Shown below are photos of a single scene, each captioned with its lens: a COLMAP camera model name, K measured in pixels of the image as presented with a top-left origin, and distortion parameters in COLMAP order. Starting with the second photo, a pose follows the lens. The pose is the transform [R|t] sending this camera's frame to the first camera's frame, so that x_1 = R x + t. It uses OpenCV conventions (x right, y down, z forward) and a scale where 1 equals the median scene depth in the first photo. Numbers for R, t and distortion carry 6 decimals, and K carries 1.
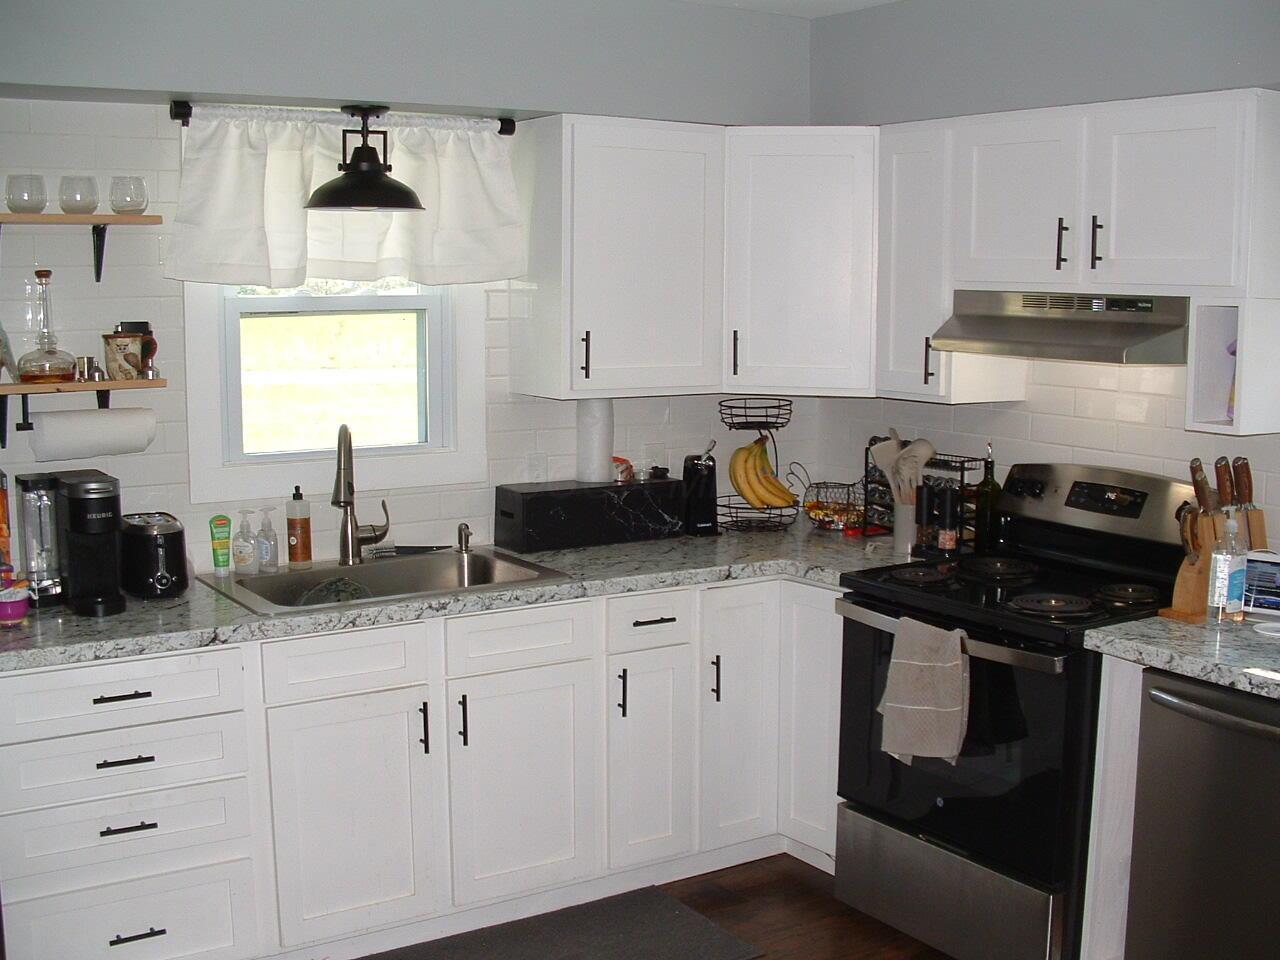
lens RADIAL K [[1481.7, 0, 655.1], [0, 1481.7, 512.2], [0, 0, 1]] dist [-0.280650, 0.328584]
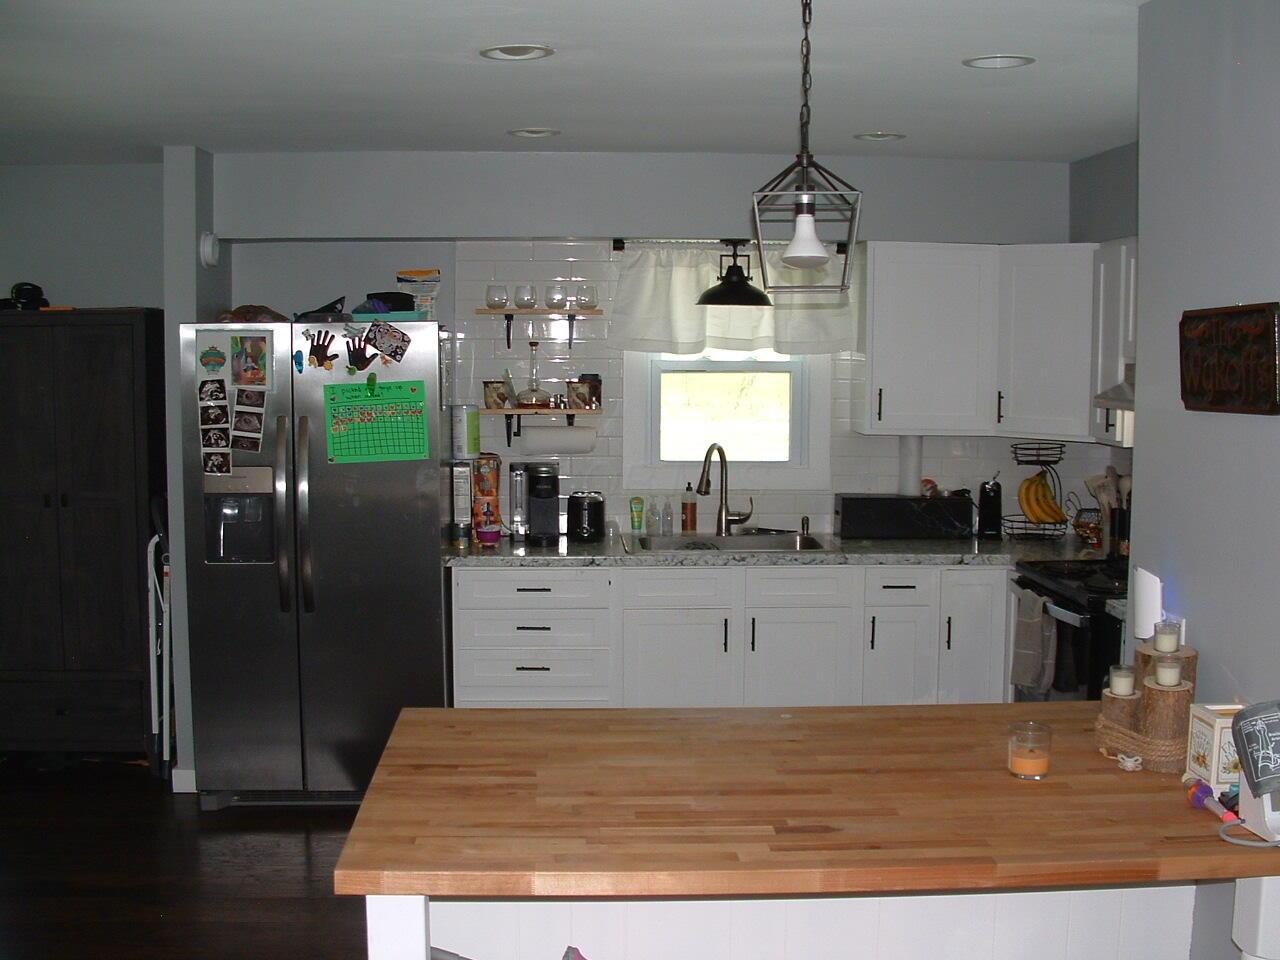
lens RADIAL K [[1481.7, 0, 655.1], [0, 1481.7, 512.2], [0, 0, 1]] dist [-0.280650, 0.328584]
pose [[0.866233, 0.058716, -0.496178, 0.510054], [-0.078022, 0.996785, -0.018255, 0.045832], [0.493511, 0.054526, 0.868029, -0.388679]]
